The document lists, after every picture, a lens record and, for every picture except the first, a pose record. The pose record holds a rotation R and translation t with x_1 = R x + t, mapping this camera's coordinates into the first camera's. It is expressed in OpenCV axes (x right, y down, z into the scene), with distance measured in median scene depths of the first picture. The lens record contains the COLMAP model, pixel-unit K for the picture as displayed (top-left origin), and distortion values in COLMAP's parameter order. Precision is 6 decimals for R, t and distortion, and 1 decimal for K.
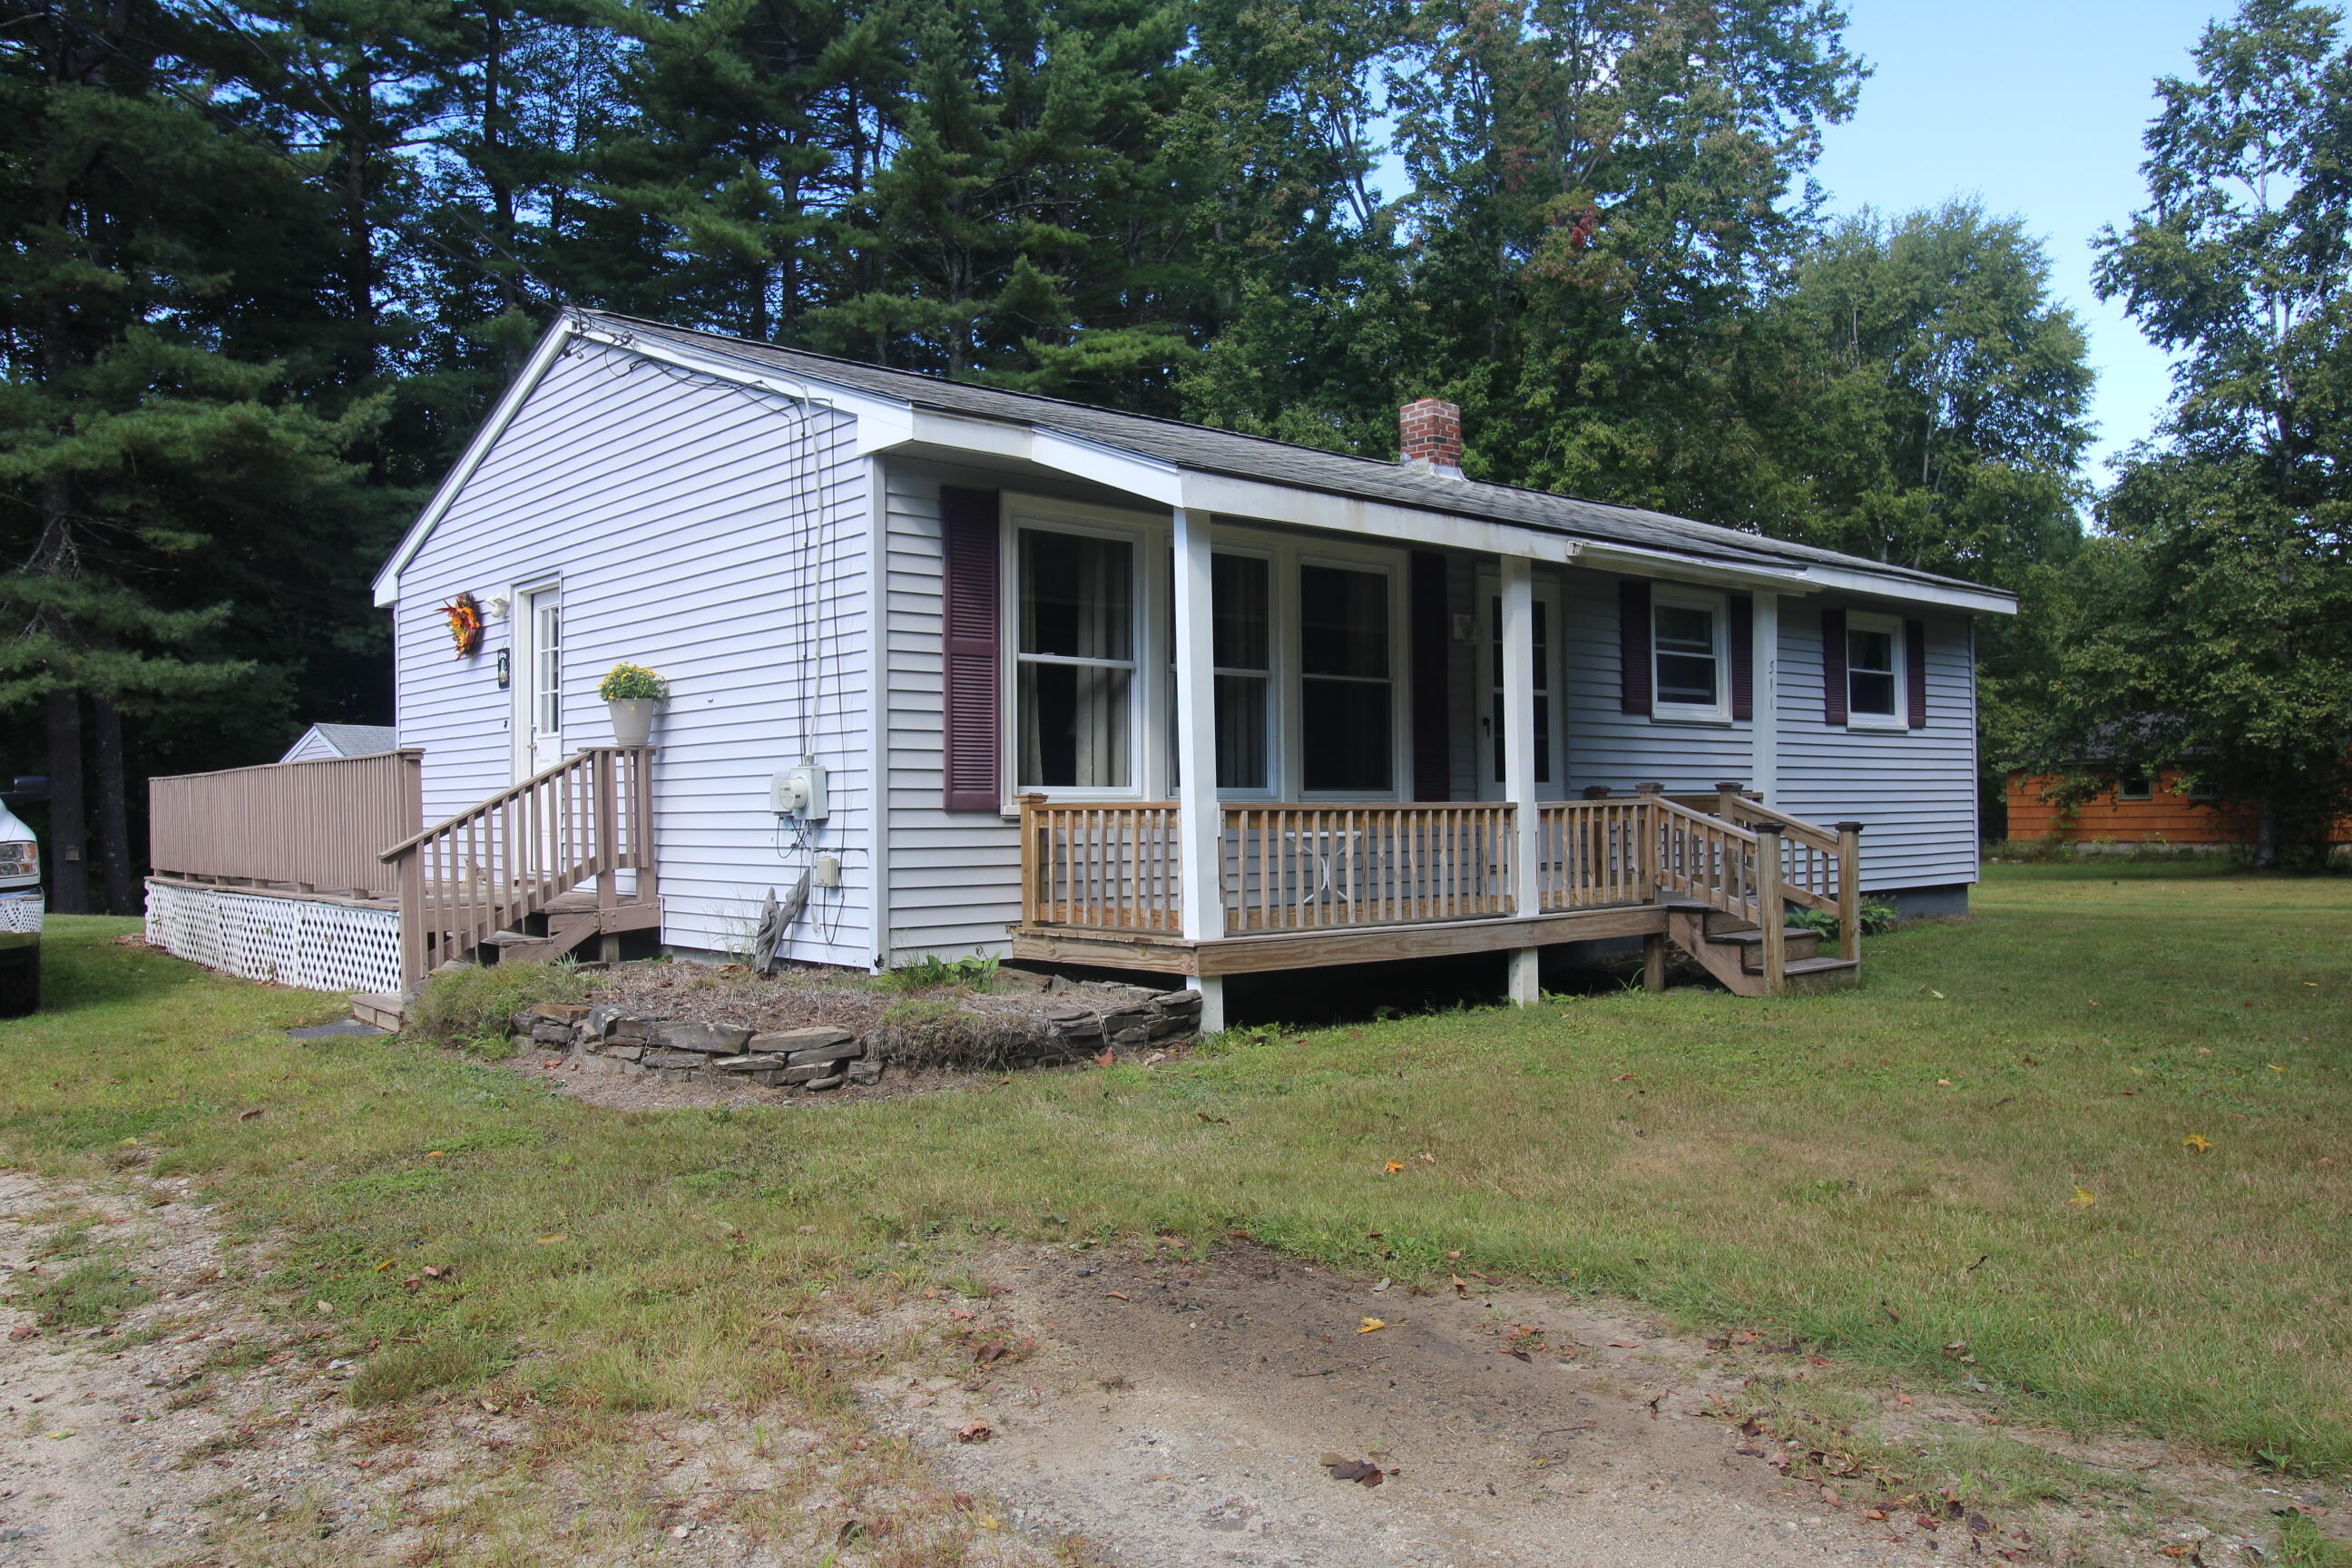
lens RADIAL K [[1662.3, 0, 1175.2], [0, 1662.3, 788.2], [0, 0, 1]] dist [0.002229, -0.004049]
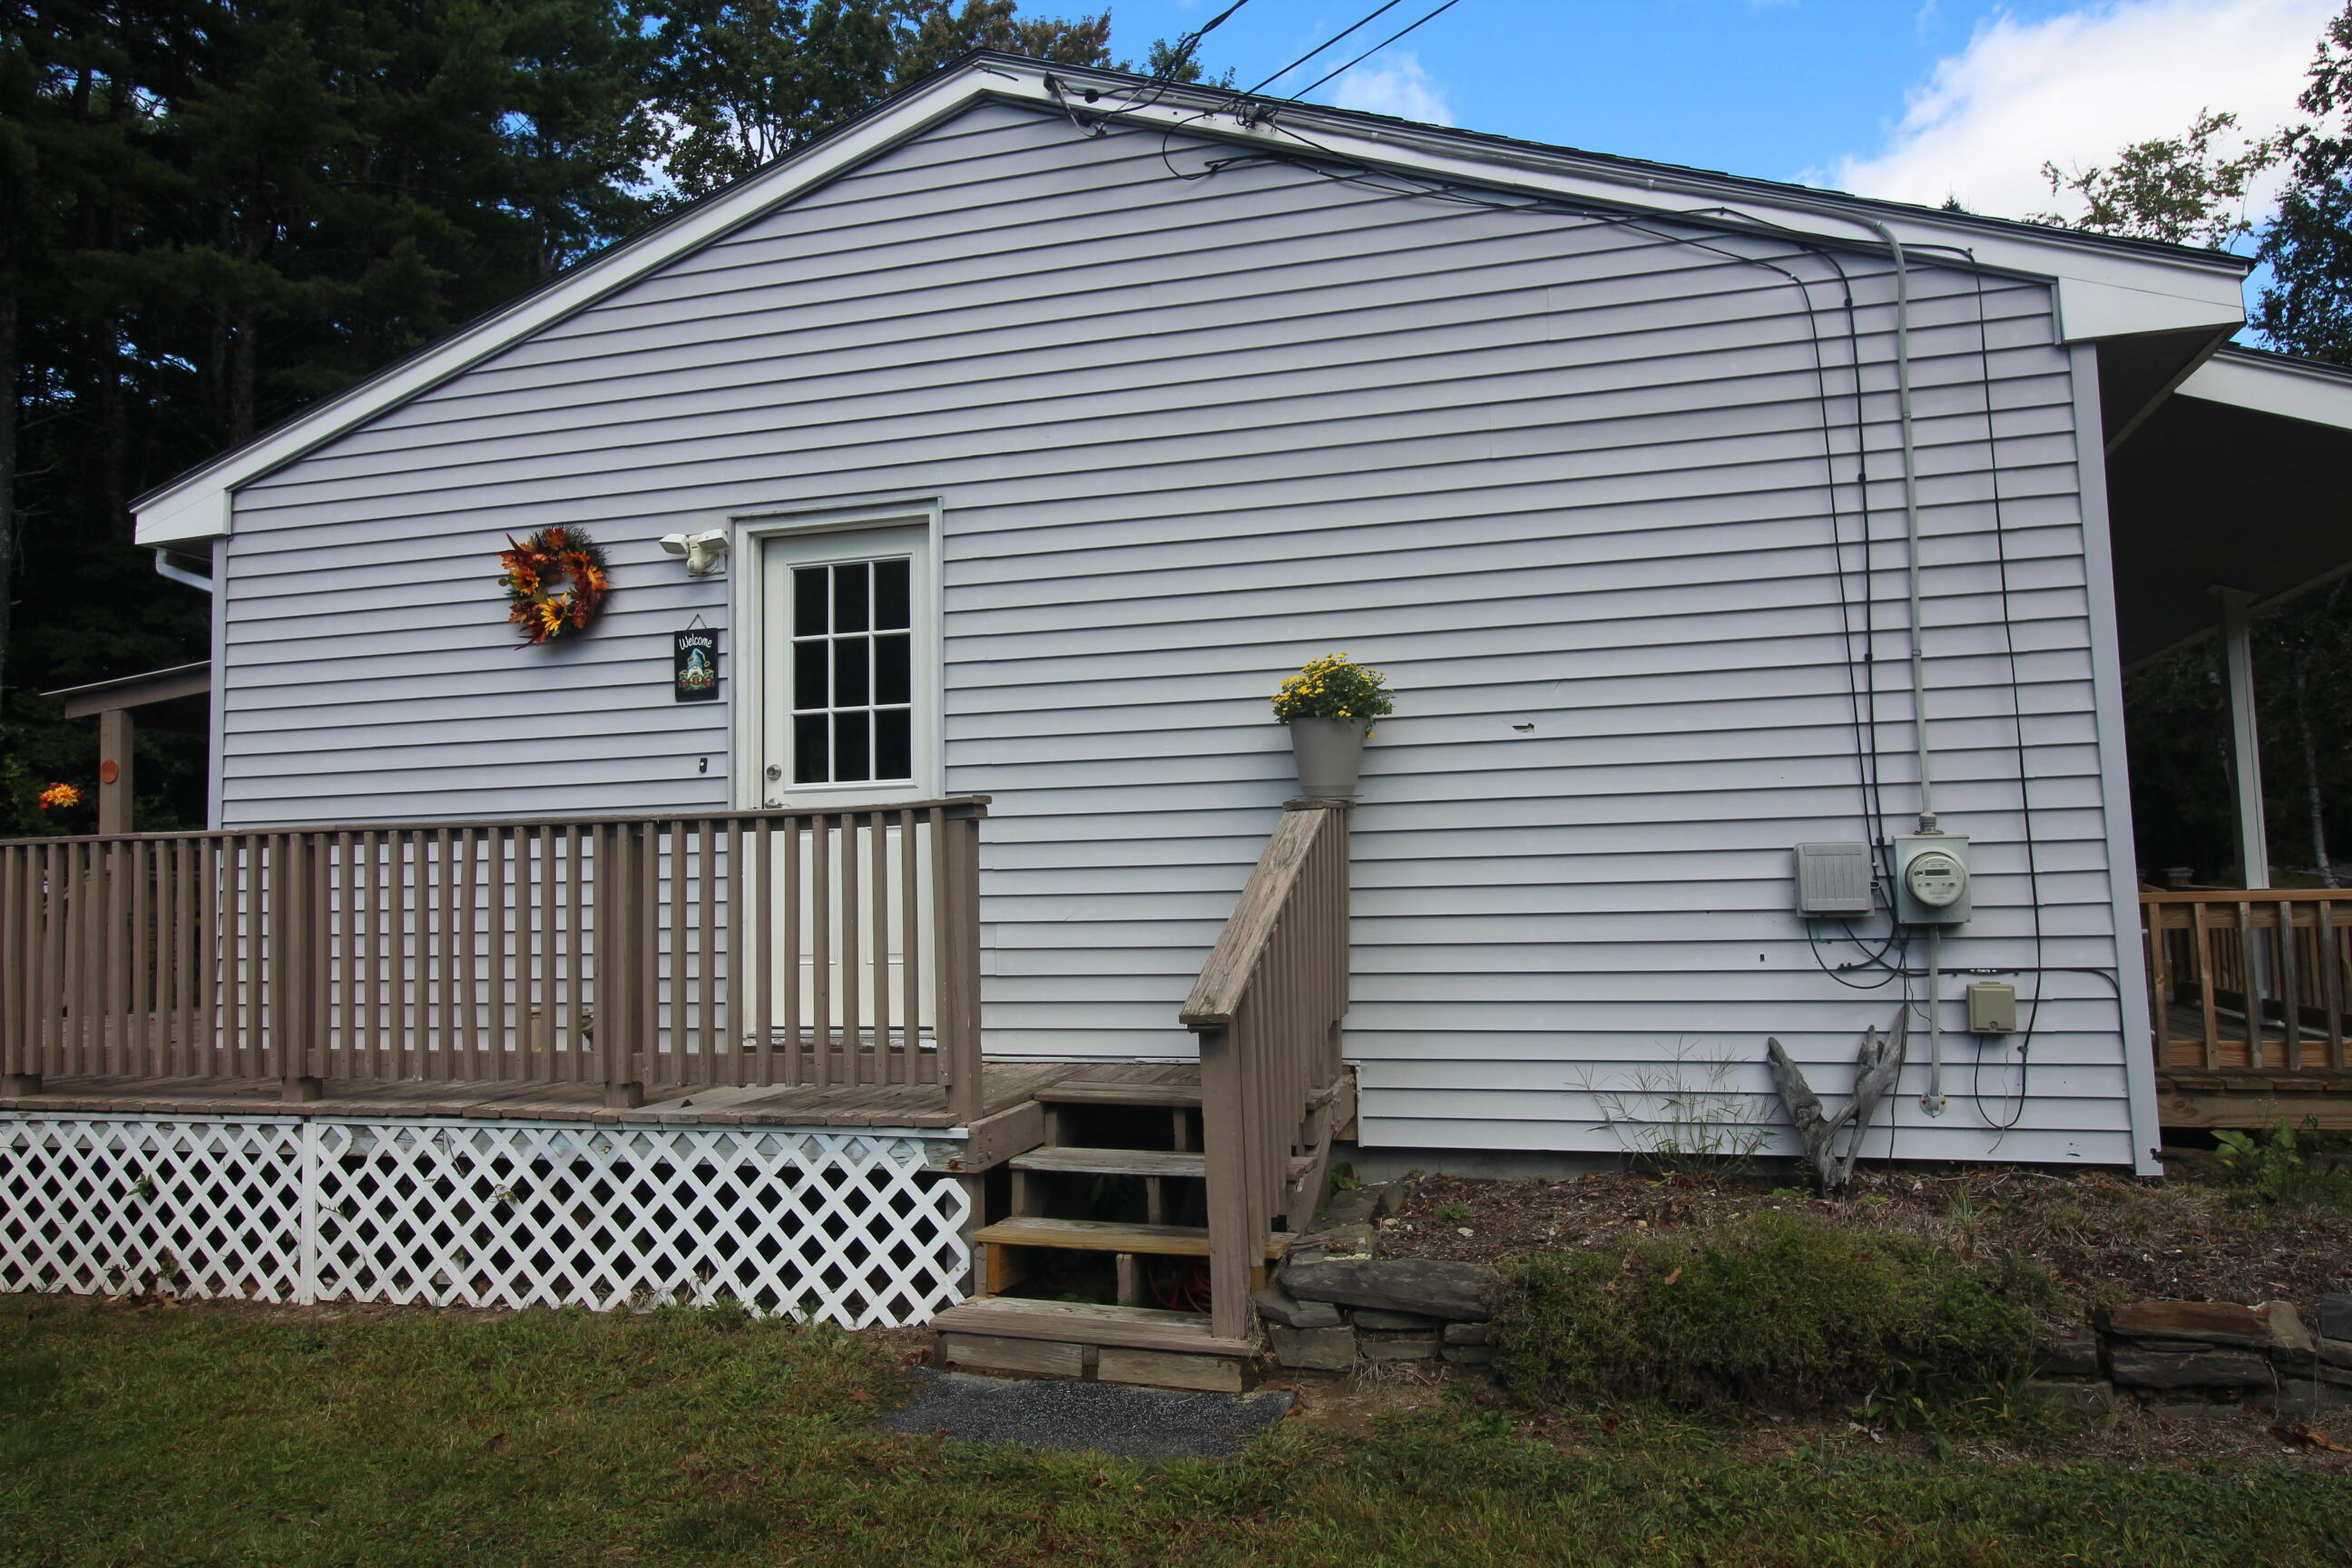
lens RADIAL K [[1595.8, 0, 1173.2], [0, 1595.8, 777.7], [0, 0, 1]] dist [-0.003247, -0.002726]
pose [[0.855689, 0.028764, 0.516691, -0.537887], [0.005169, 0.997929, -0.064115, 0.000976], [-0.517465, 0.057533, 0.853768, 0.458559]]
